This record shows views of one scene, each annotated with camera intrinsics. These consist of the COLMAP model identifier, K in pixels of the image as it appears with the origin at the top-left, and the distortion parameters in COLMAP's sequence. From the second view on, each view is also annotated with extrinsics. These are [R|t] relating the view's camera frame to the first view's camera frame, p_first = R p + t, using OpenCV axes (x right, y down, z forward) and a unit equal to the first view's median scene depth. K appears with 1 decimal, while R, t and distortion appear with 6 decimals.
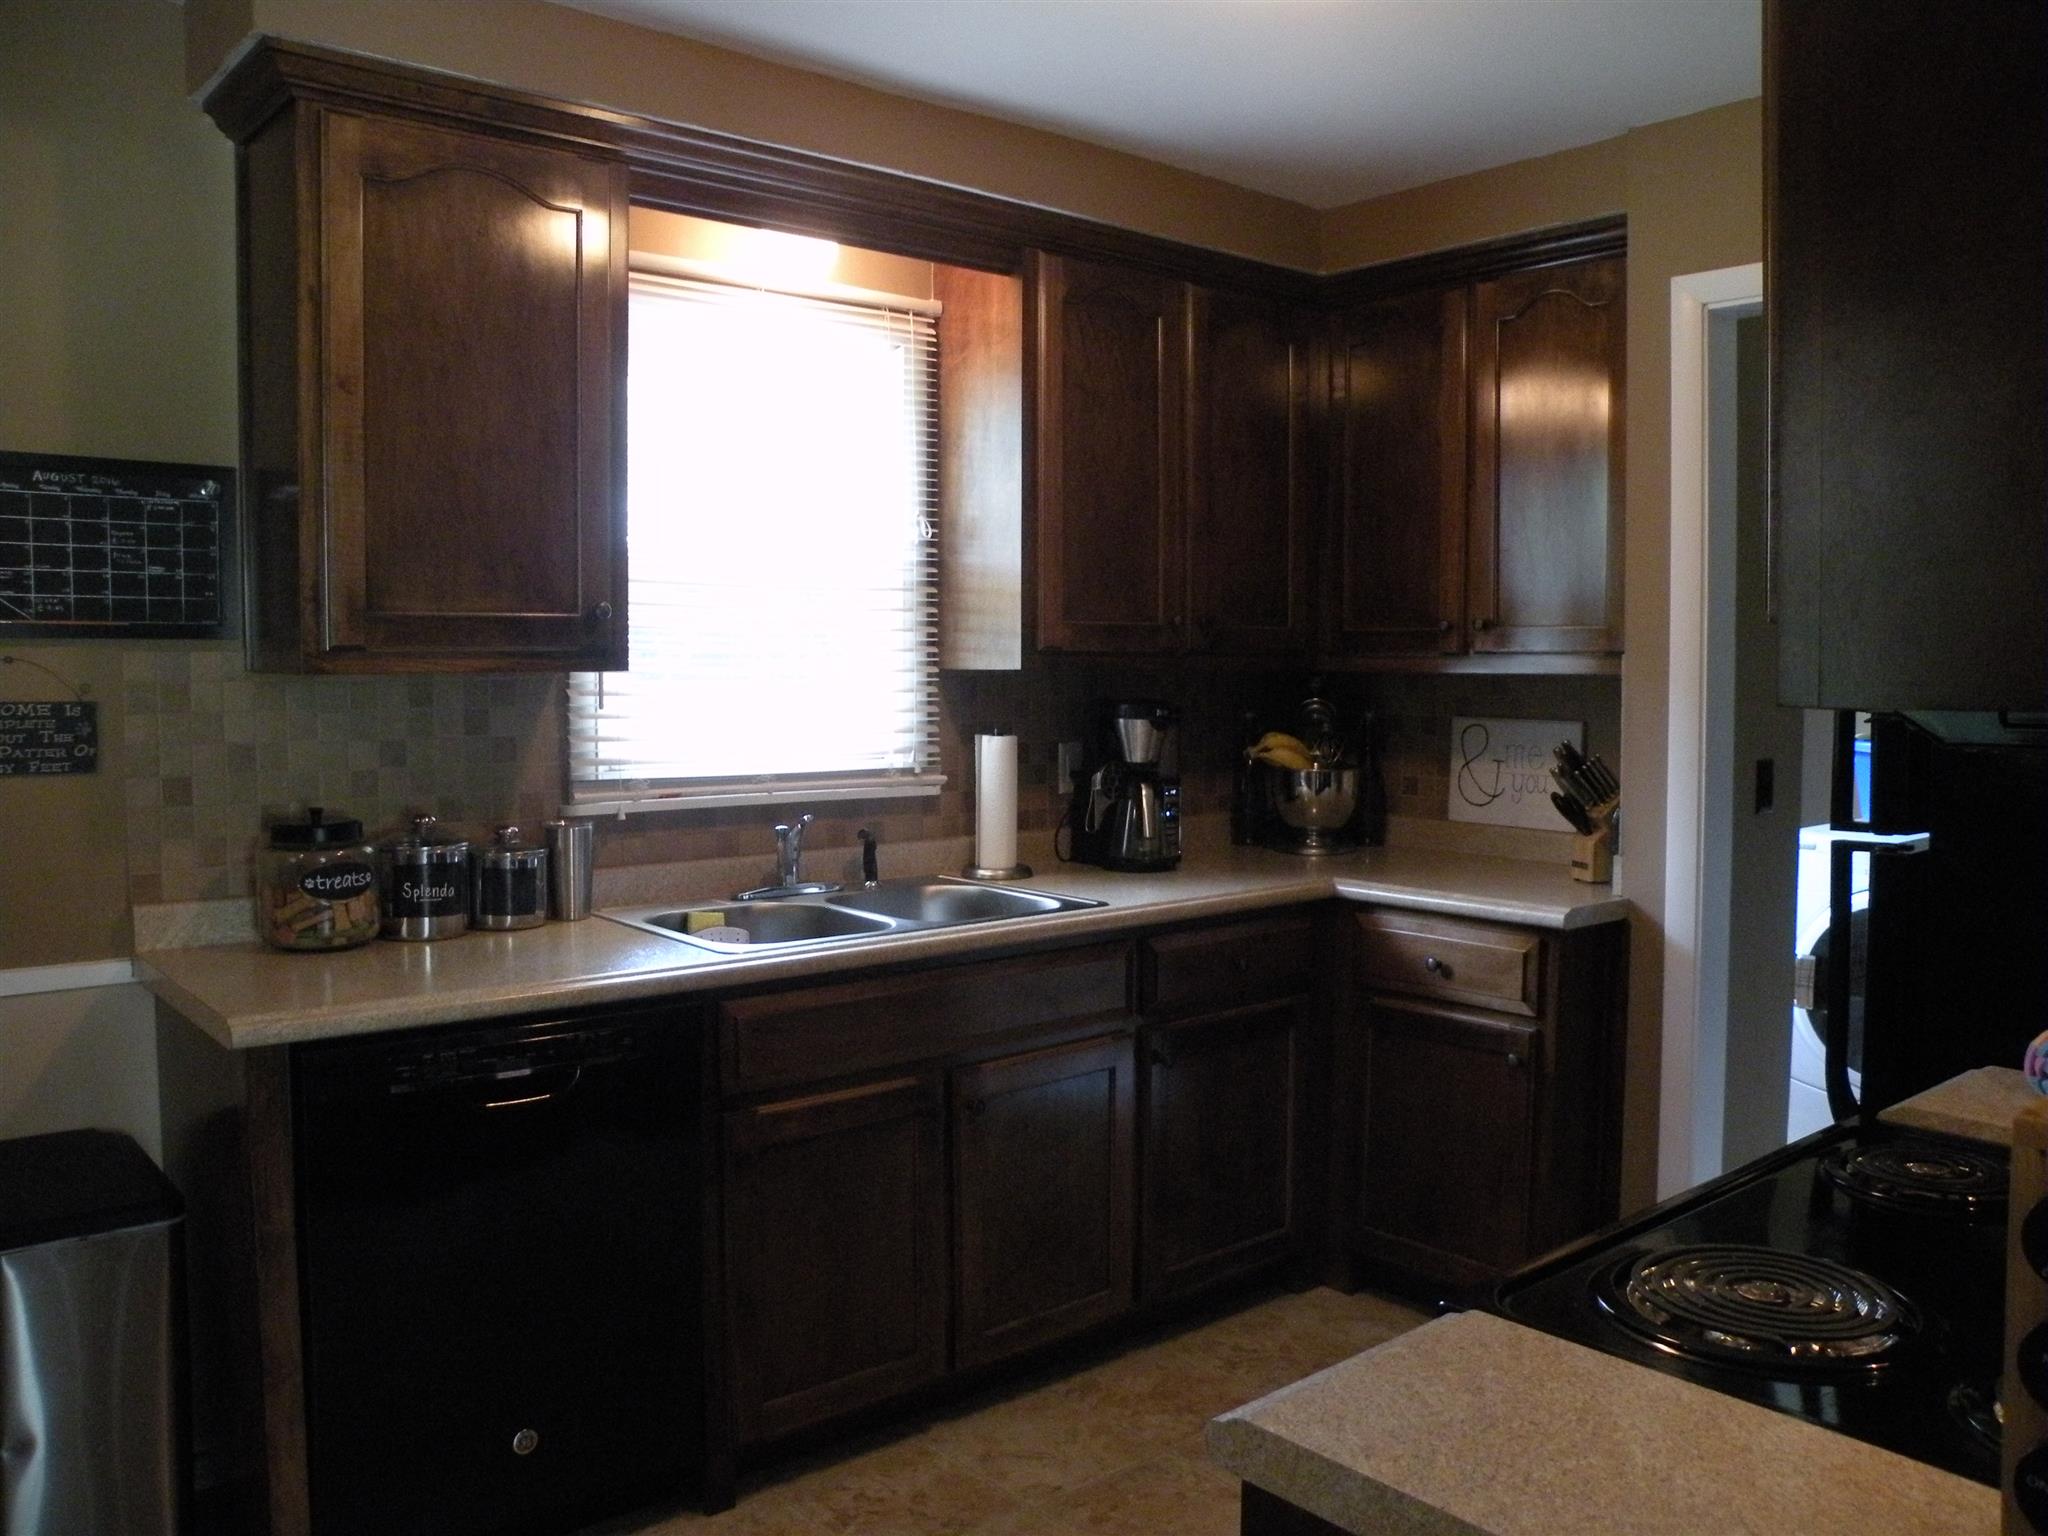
lens RADIAL K [[1650.9, 0, 1030.0], [0, 1650.9, 764.1], [0, 0, 1]] dist [-0.152678, 0.140982]
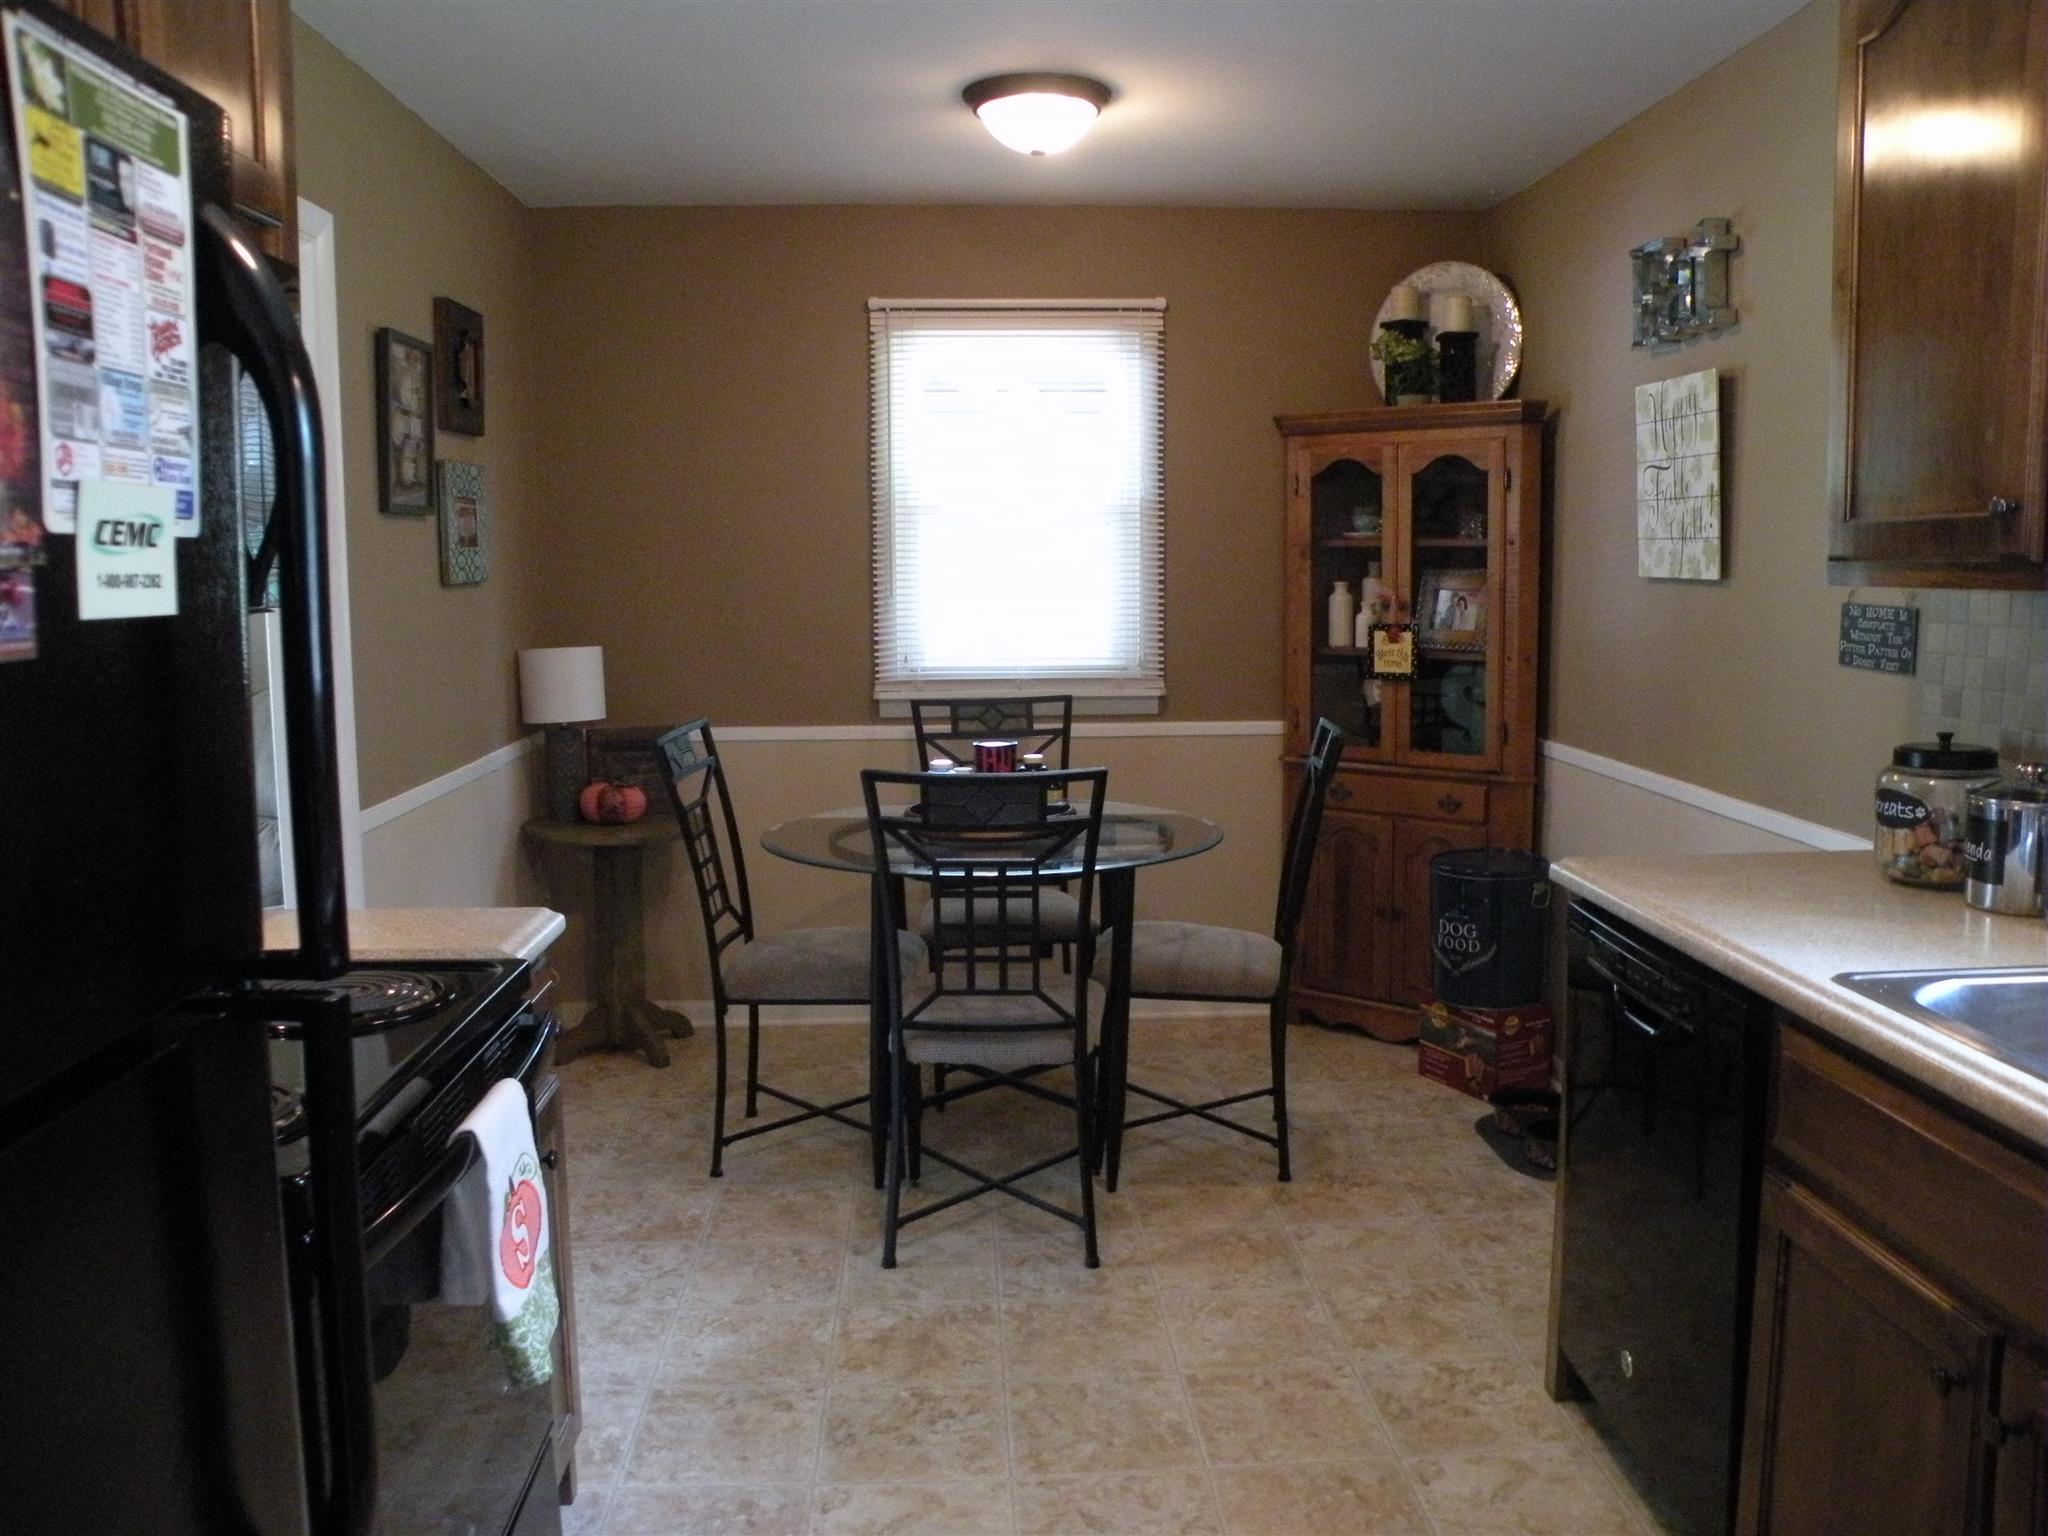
lens RADIAL K [[1650.9, 0, 1030.0], [0, 1650.9, 764.1], [0, 0, 1]] dist [-0.152678, 0.140982]
pose [[-0.601813, 0.111863, -0.790764, 0.617268], [-0.043660, 0.984053, 0.172433, -0.093765], [0.797443, 0.138297, -0.587332, 1.152492]]
